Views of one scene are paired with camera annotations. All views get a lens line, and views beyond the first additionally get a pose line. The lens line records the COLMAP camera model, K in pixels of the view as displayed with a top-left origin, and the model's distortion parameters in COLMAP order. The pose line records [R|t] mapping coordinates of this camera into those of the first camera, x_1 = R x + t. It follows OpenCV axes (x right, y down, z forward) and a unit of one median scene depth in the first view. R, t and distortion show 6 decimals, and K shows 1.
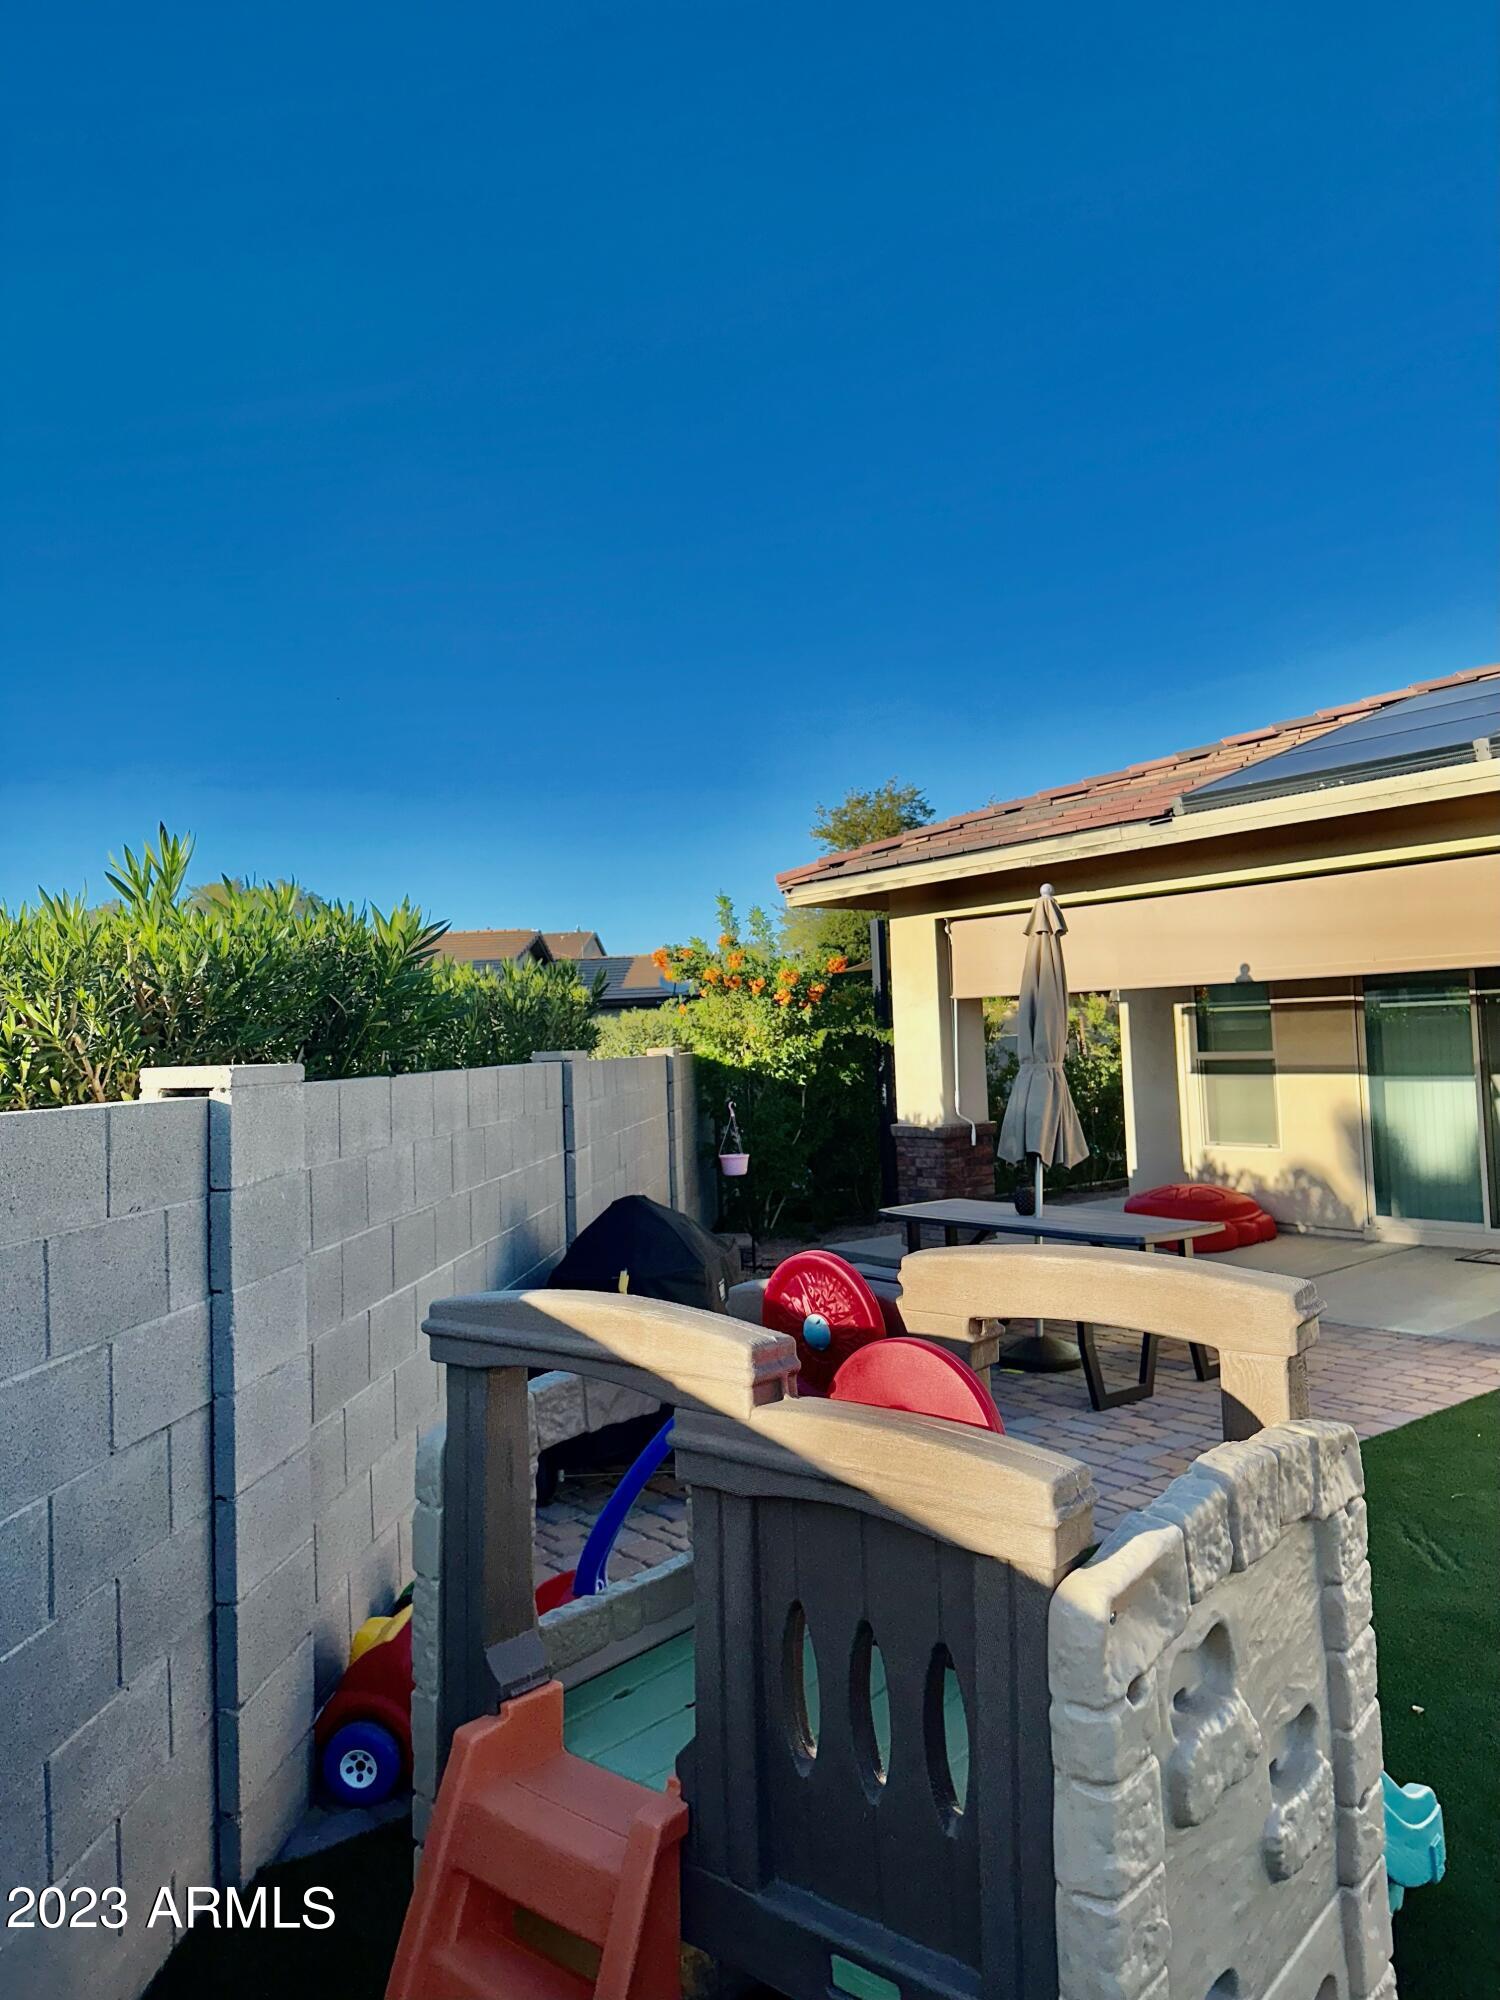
lens RADIAL K [[1418.6, 0, 742.5], [0, 1418.6, 984.5], [0, 0, 1]] dist [0.098984, -0.132678]
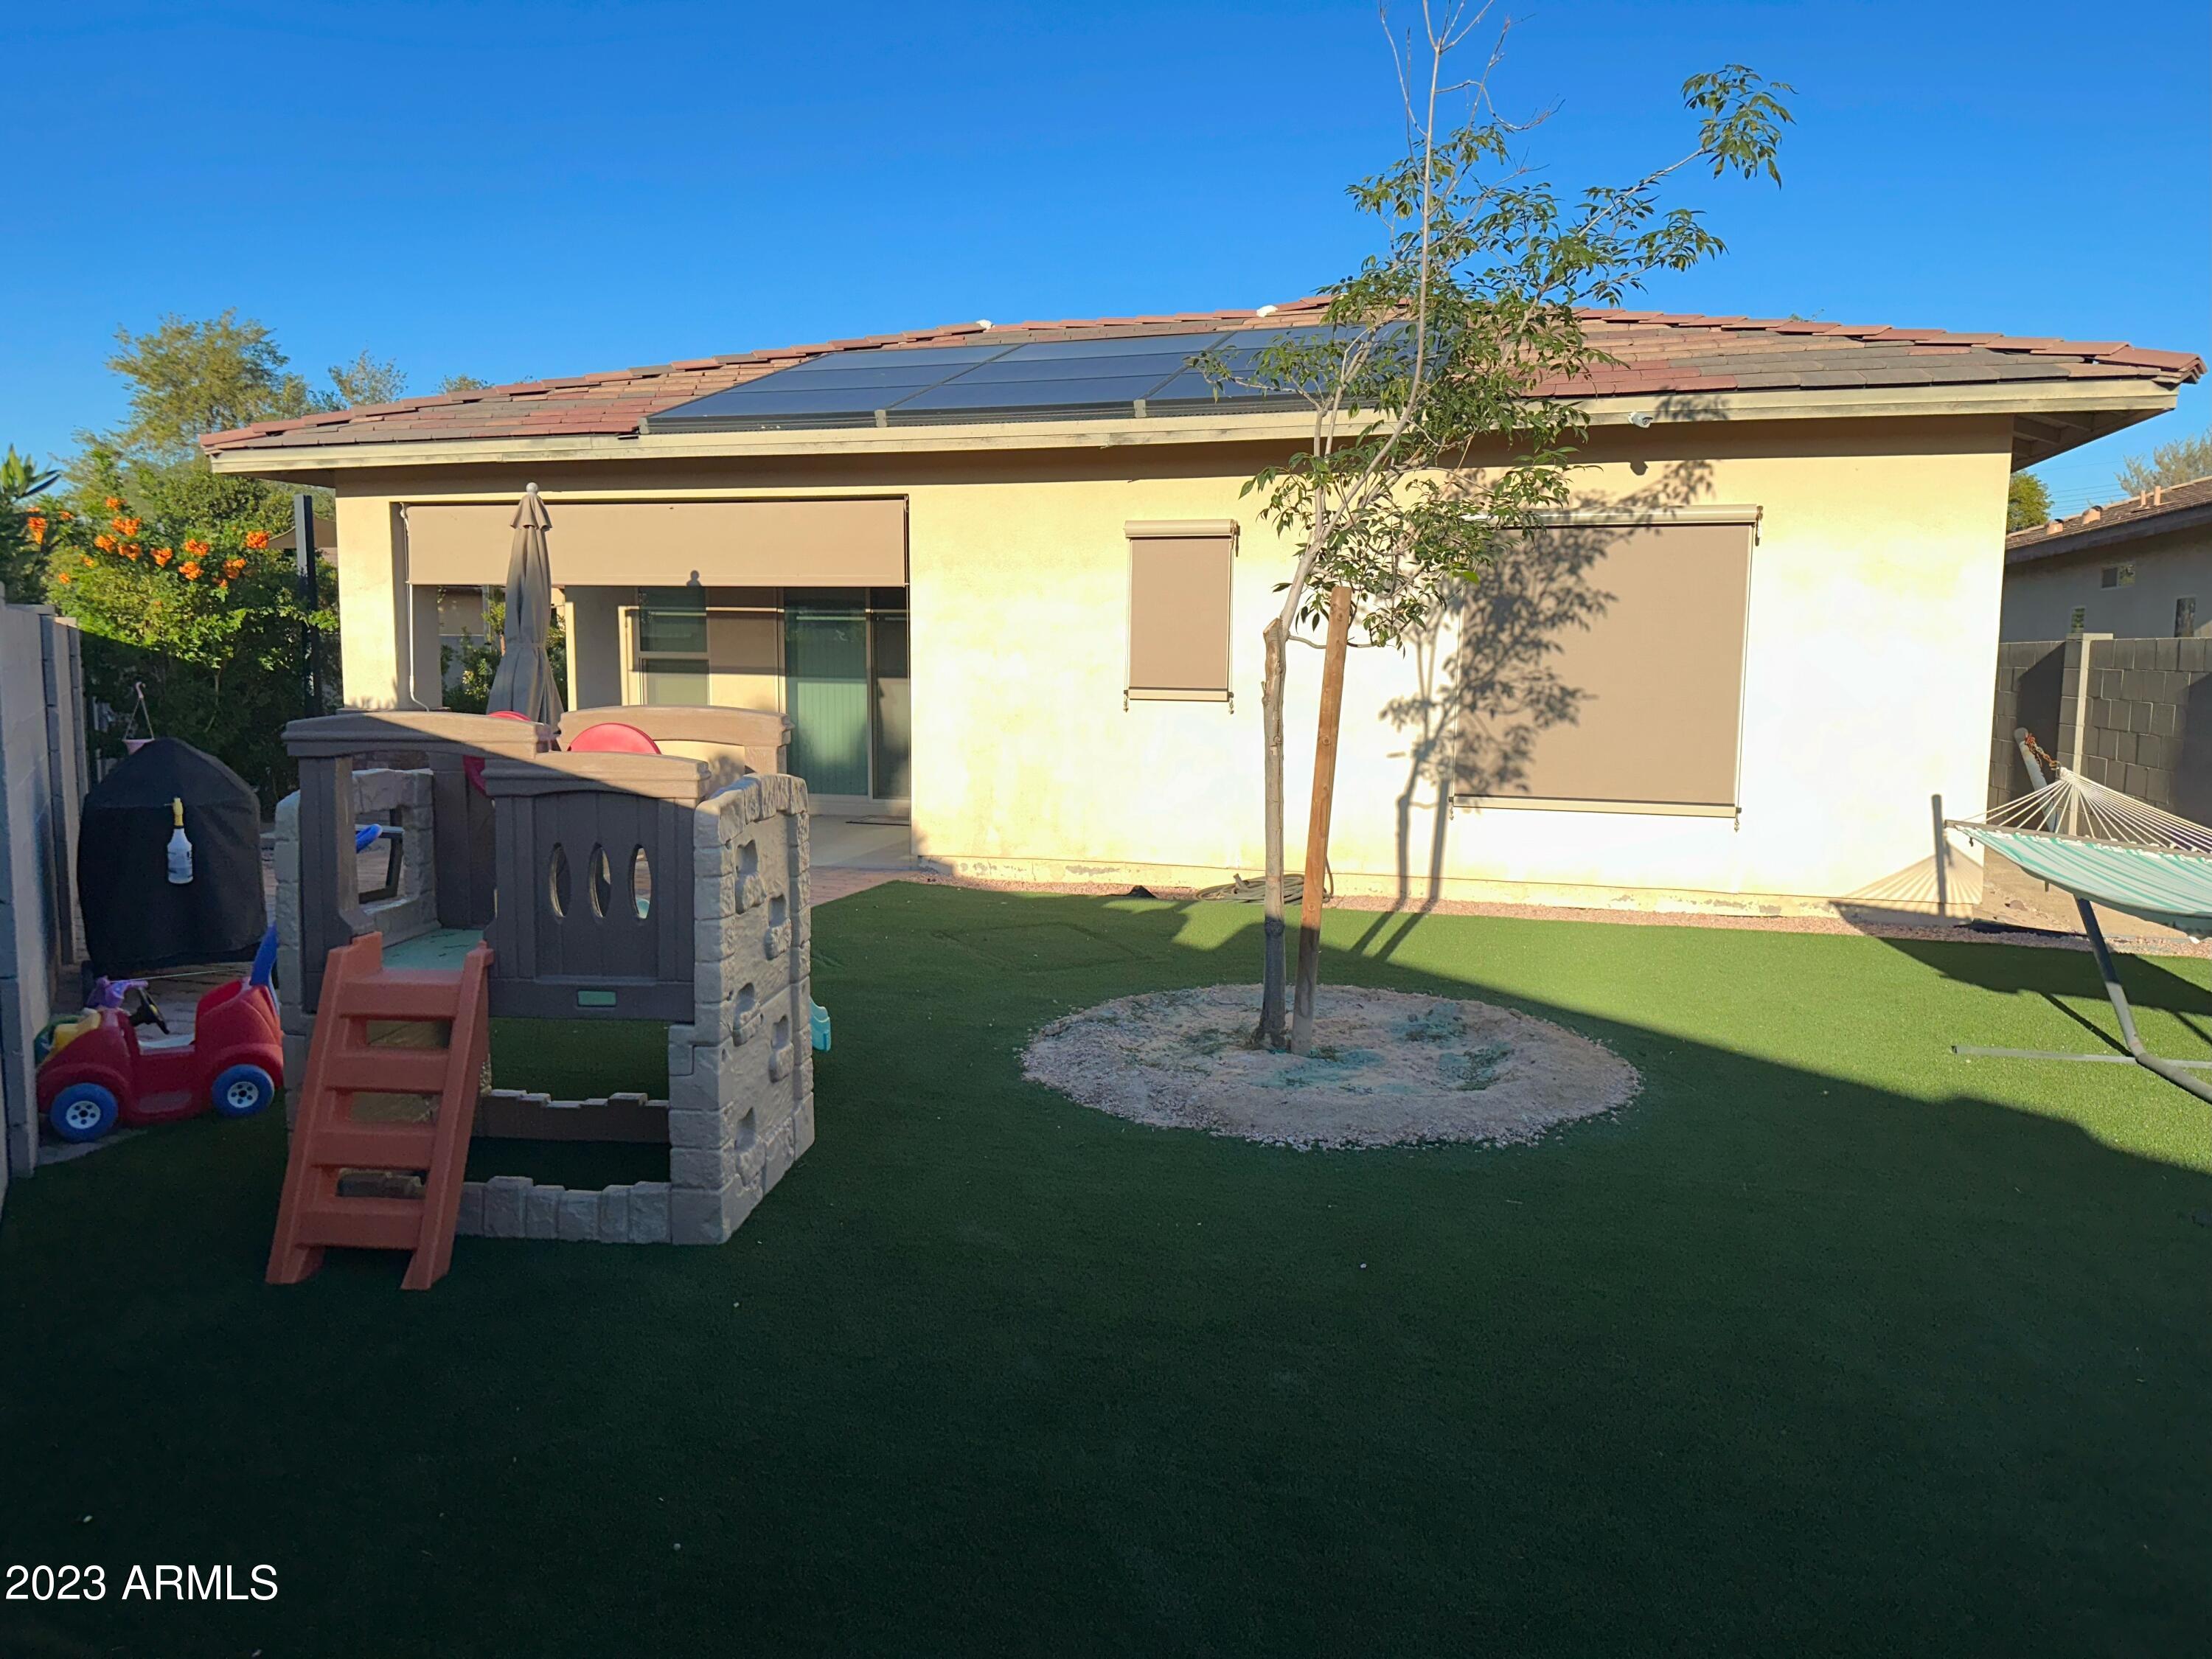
lens RADIAL K [[1569.0, 0, 1100.1], [0, 1569.0, 817.6], [0, 0, 1]] dist [0.098984, -0.132678]
pose [[0.816409, -0.017759, 0.577201, -0.100673], [-0.061226, 0.991231, 0.117096, 0.011214], [-0.574219, -0.130938, 0.808163, -0.203765]]
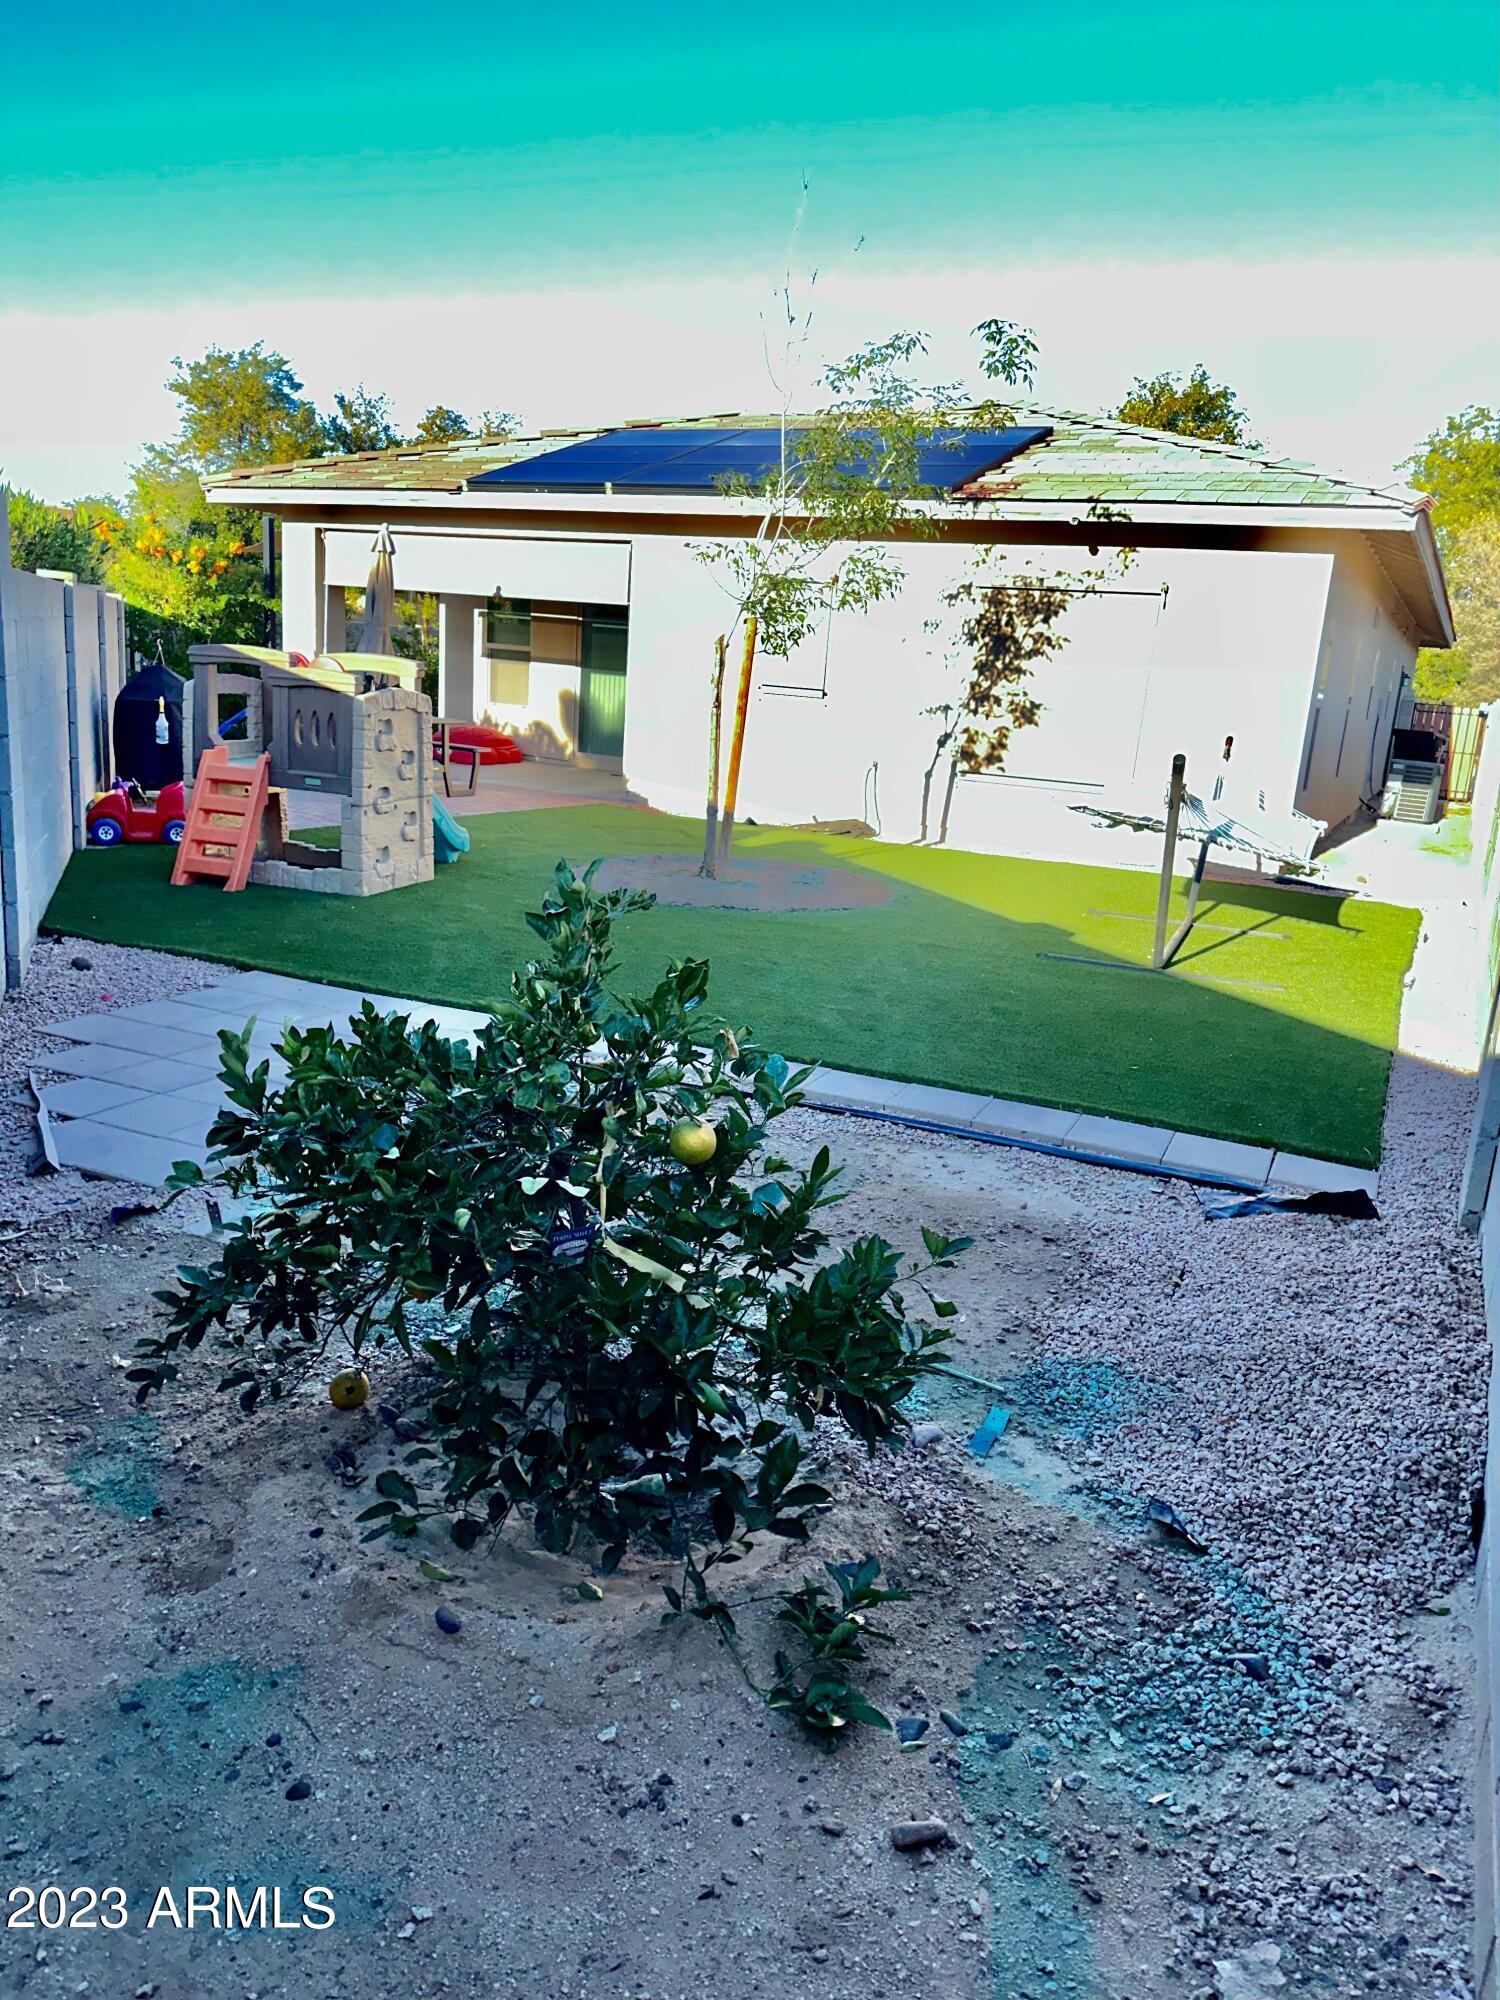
lens RADIAL K [[1407.2, 0, 750.1], [0, 1407.2, 1011.1], [0, 0, 1]] dist [0.150063, -0.301456]
pose [[0.900303, -0.001775, 0.435259, -0.103045], [-0.122160, 0.958770, 0.256589, -0.000715], [-0.417768, -0.284179, 0.862967, -0.604016]]
